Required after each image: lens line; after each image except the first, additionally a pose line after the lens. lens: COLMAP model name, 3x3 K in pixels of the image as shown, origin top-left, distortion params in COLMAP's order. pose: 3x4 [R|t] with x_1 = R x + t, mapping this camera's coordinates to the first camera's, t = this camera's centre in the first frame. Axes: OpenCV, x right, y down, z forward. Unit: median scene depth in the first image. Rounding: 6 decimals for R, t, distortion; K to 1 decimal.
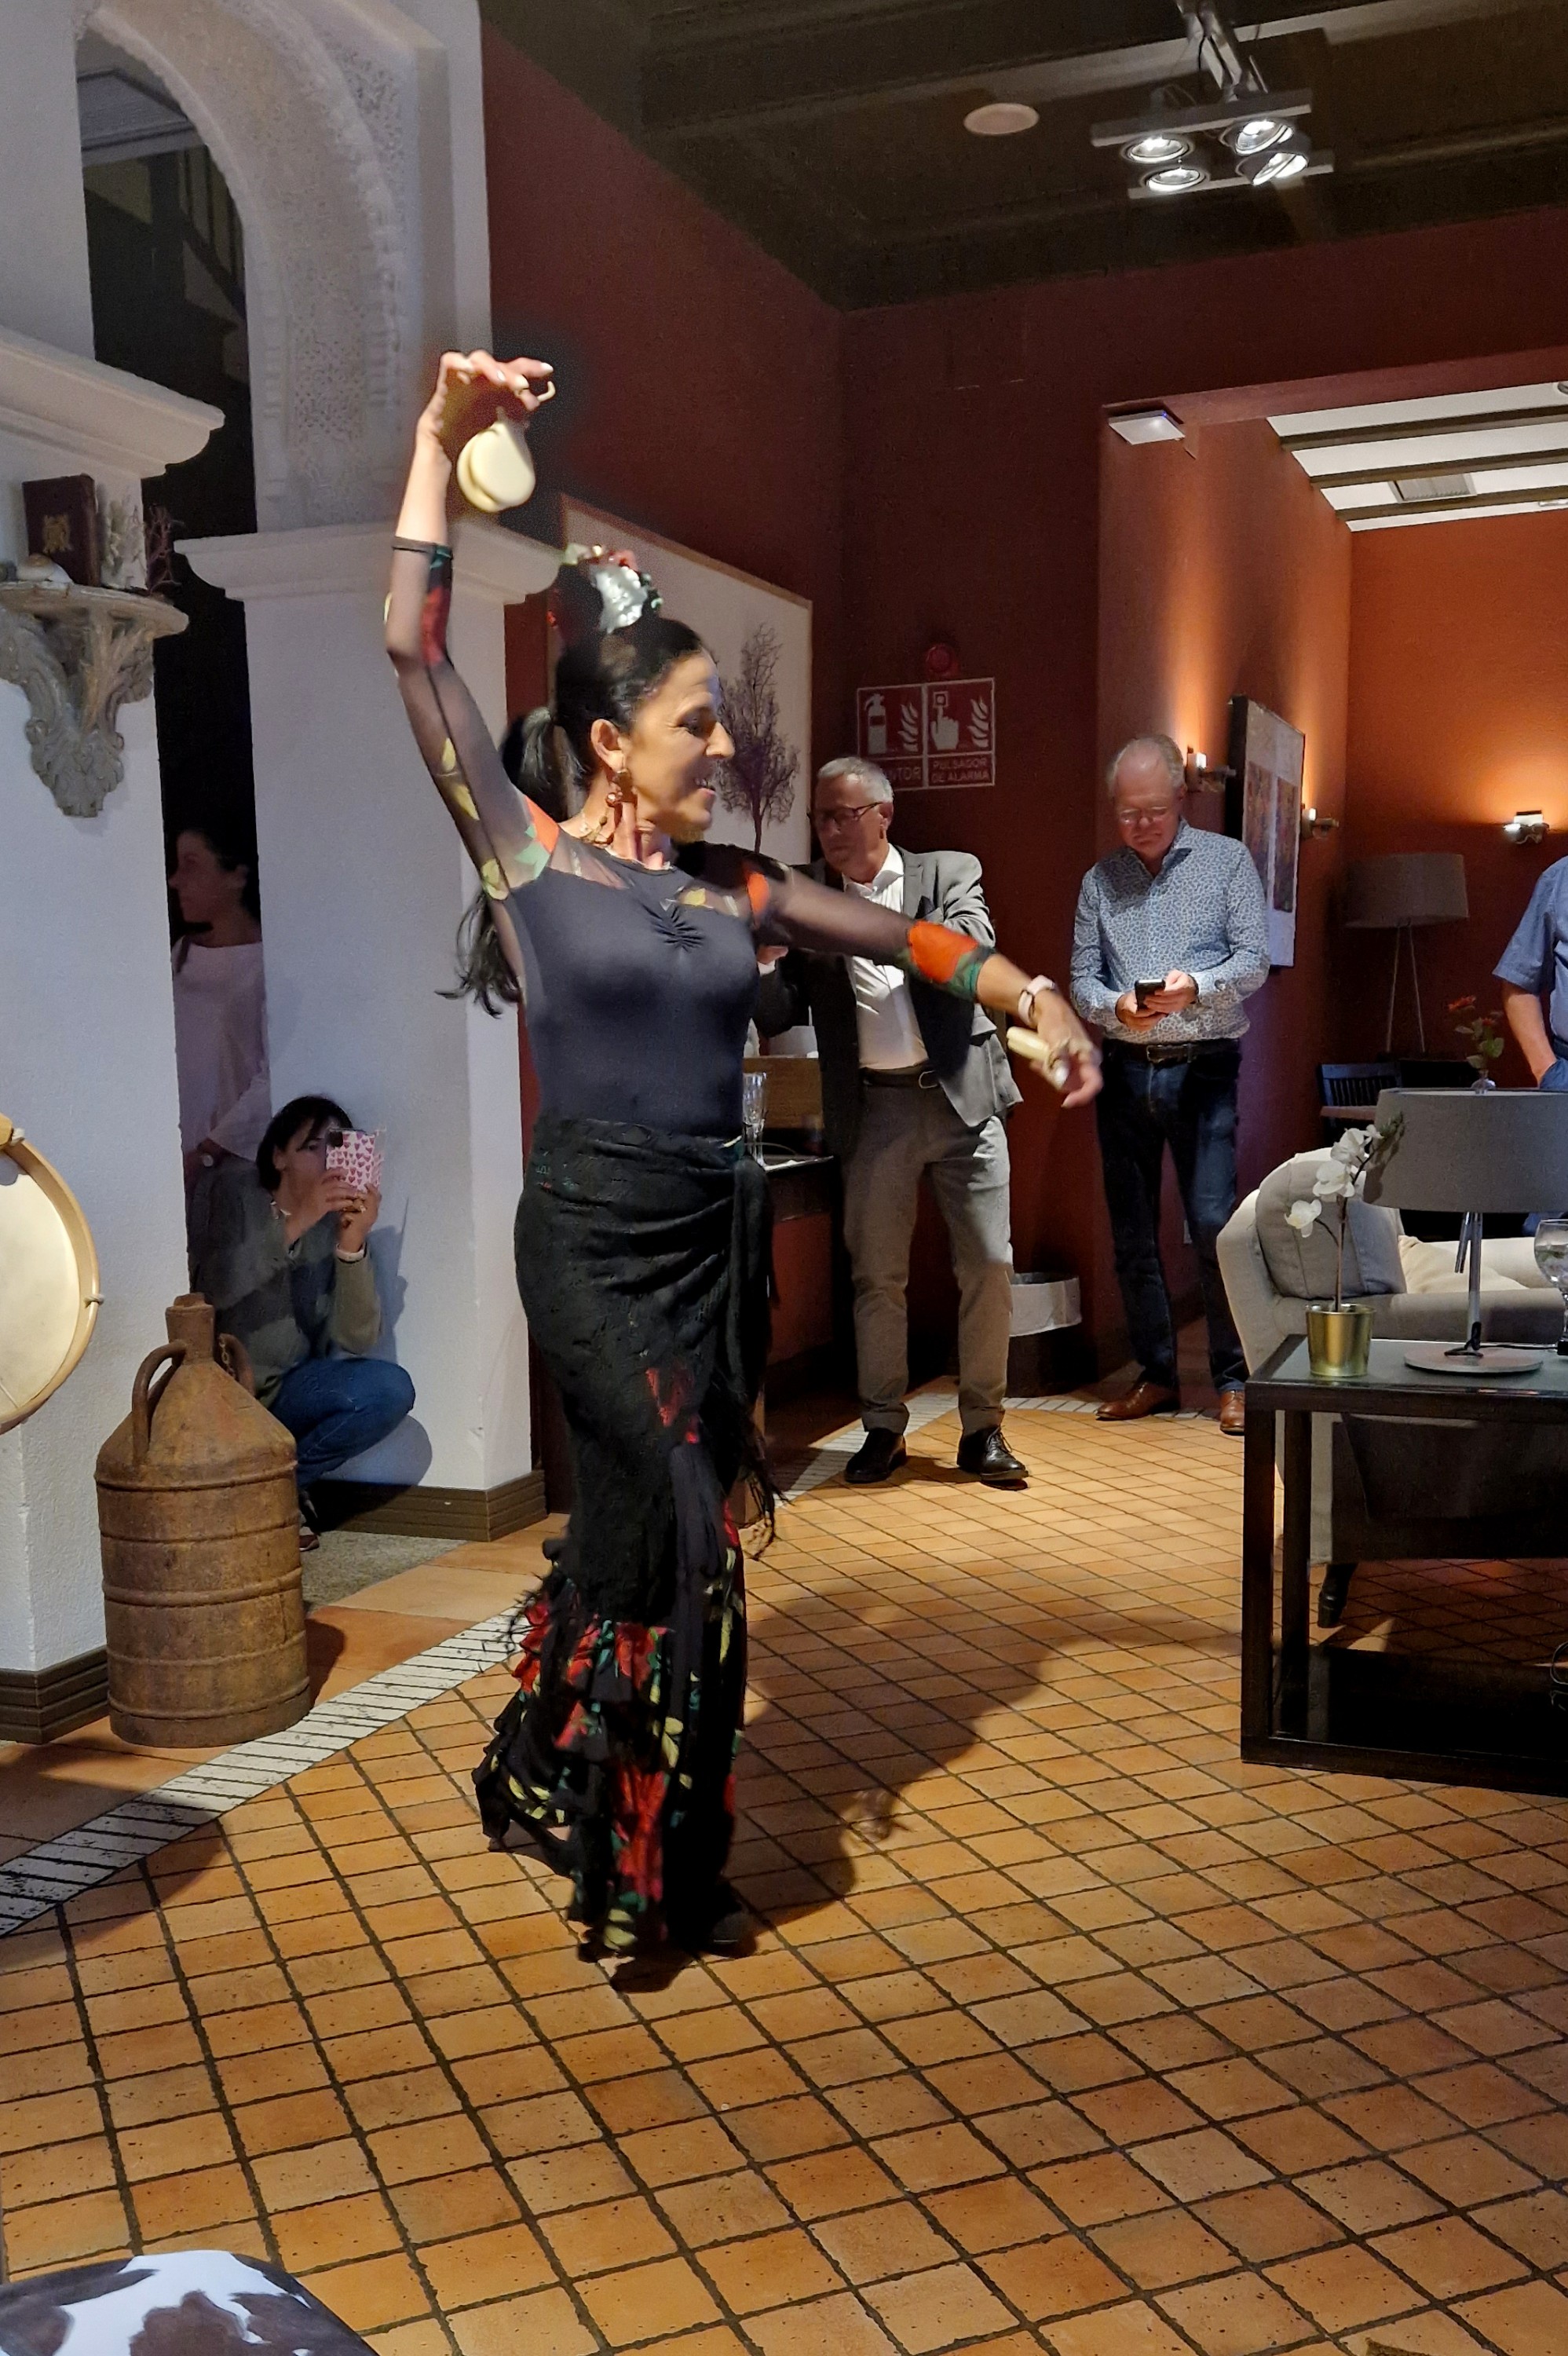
lens RADIAL K [[2293.8, 0, 736.2], [0, 2293.8, 1250.9], [0, 0, 1]] dist [0.084632, -0.091685]
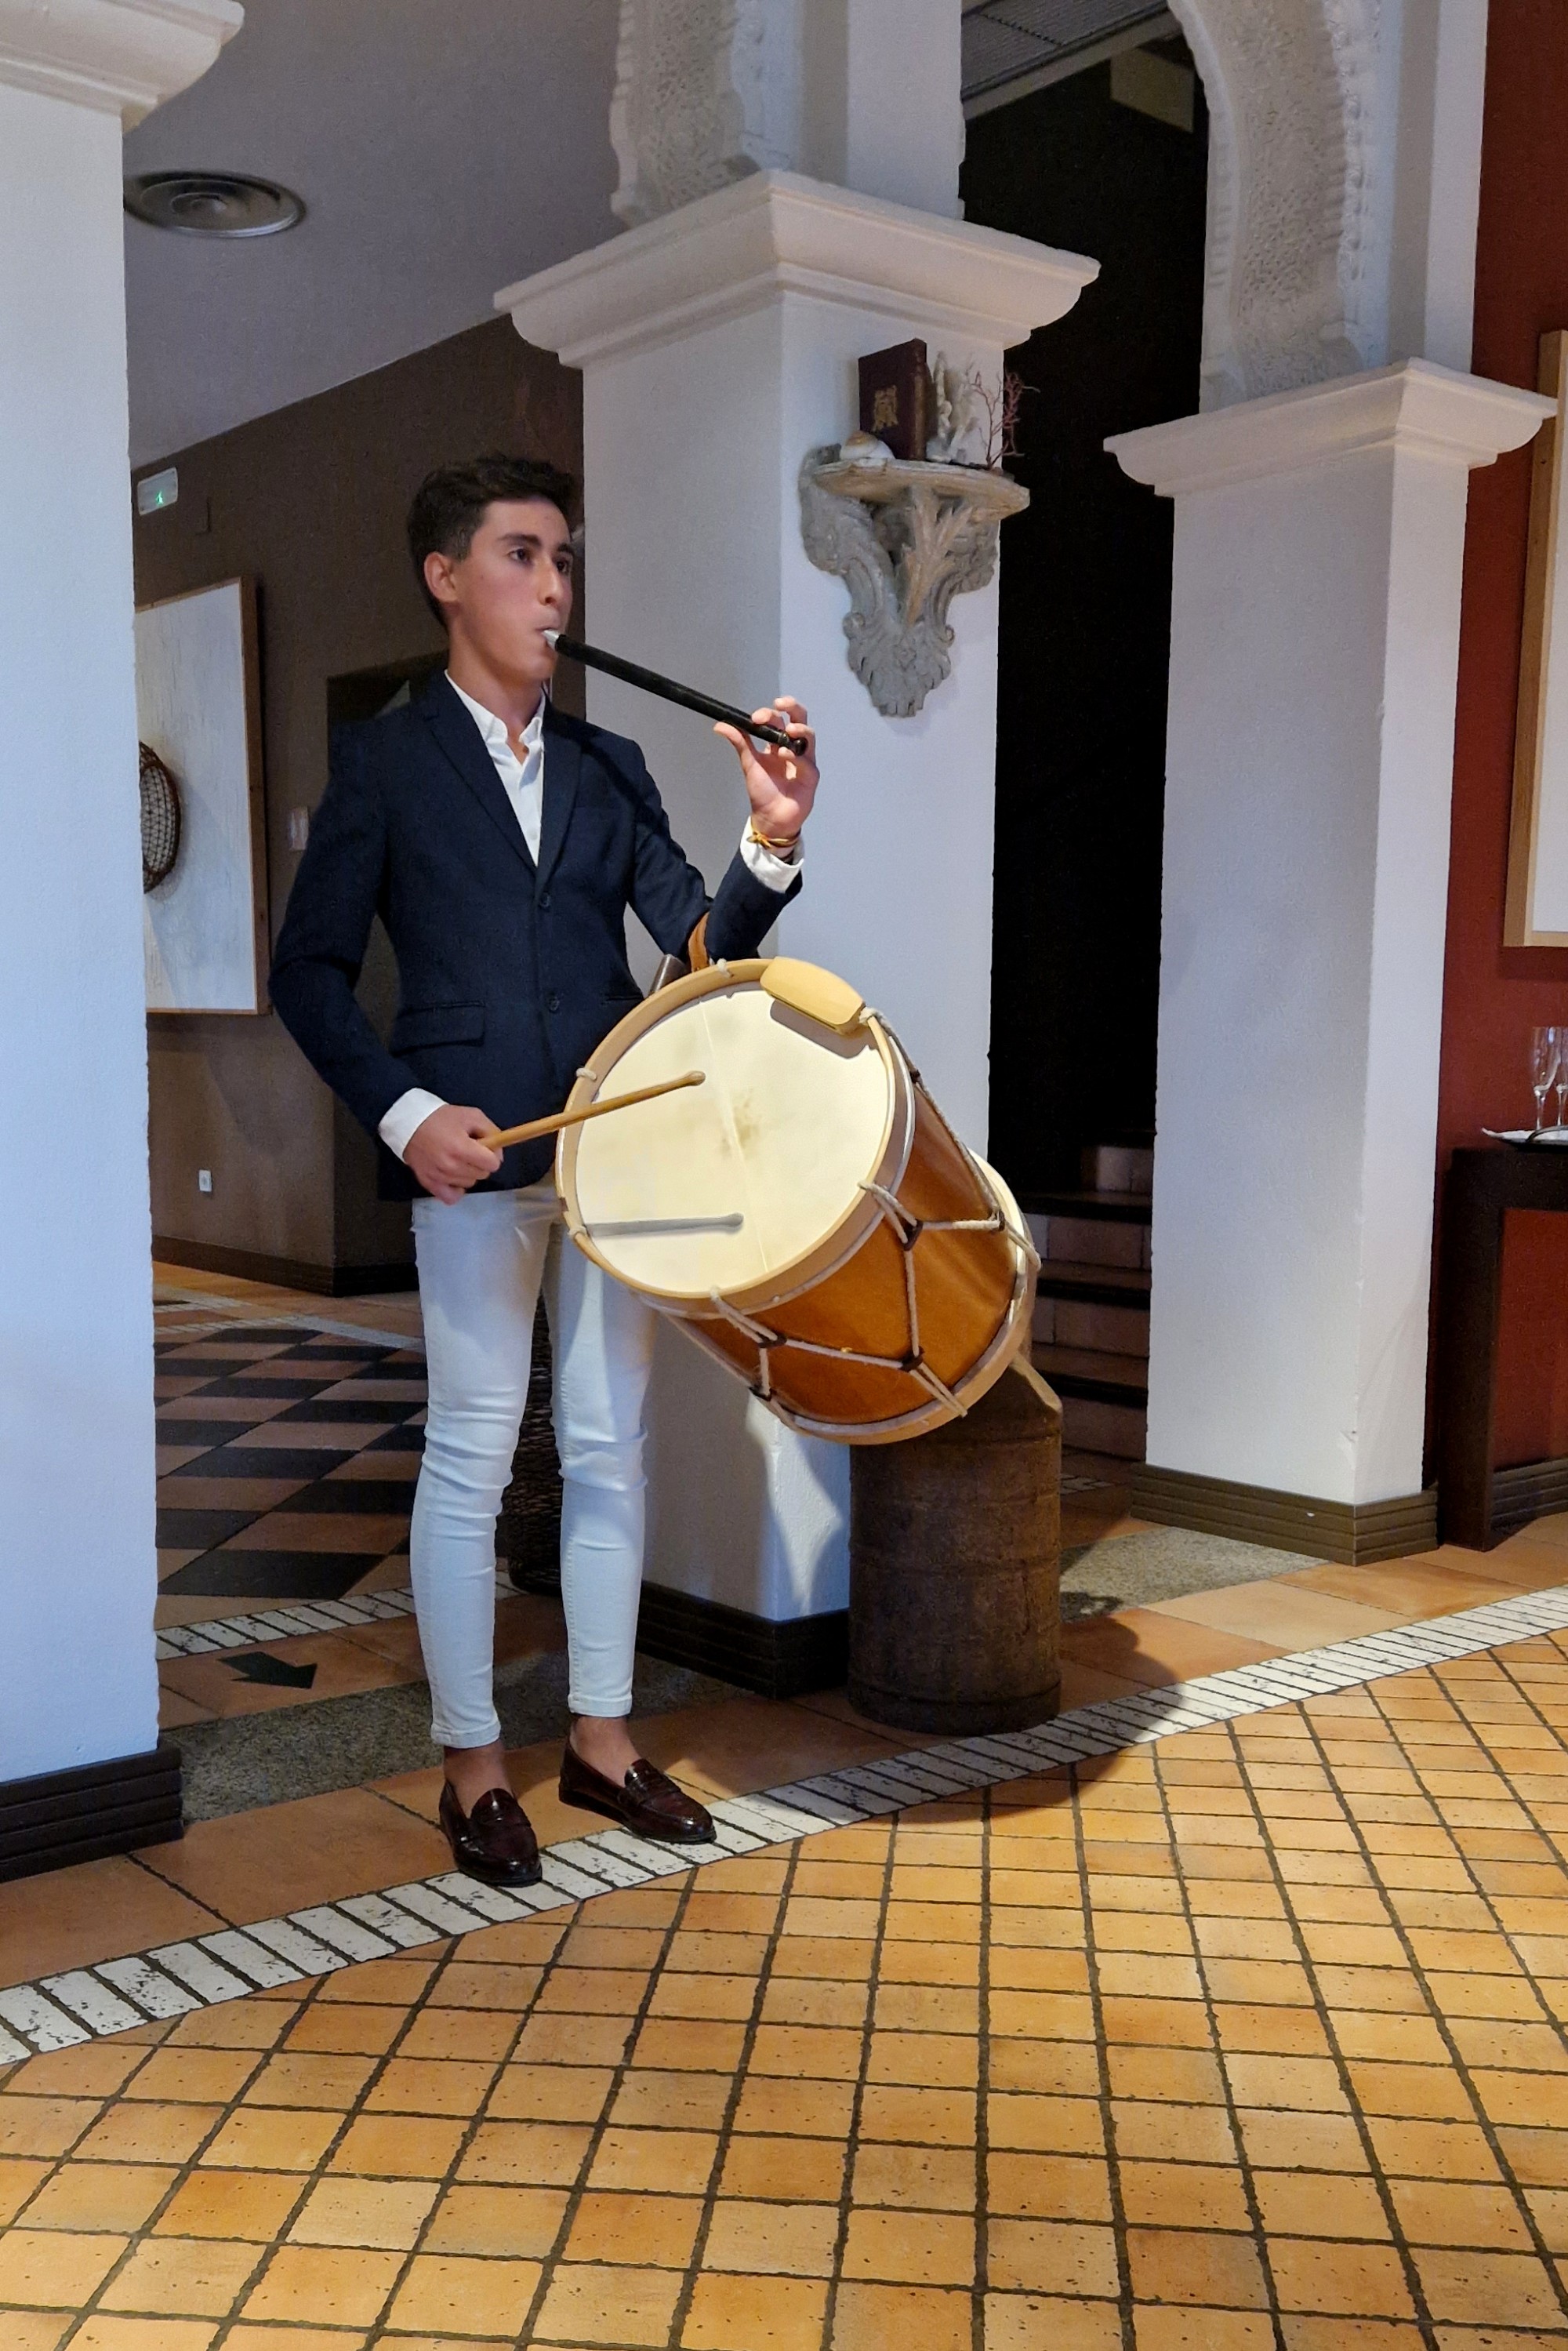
lens RADIAL K [[2288.9, 0, 736.3], [0, 2288.9, 1248.3], [0, 0, 1]] dist [0.084632, -0.091685]
pose [[0.869151, 0.066316, -0.490079, 0.129891], [-0.072155, 0.997369, 0.006995, 0.024254], [0.489254, 0.029282, 0.871650, 0.170647]]
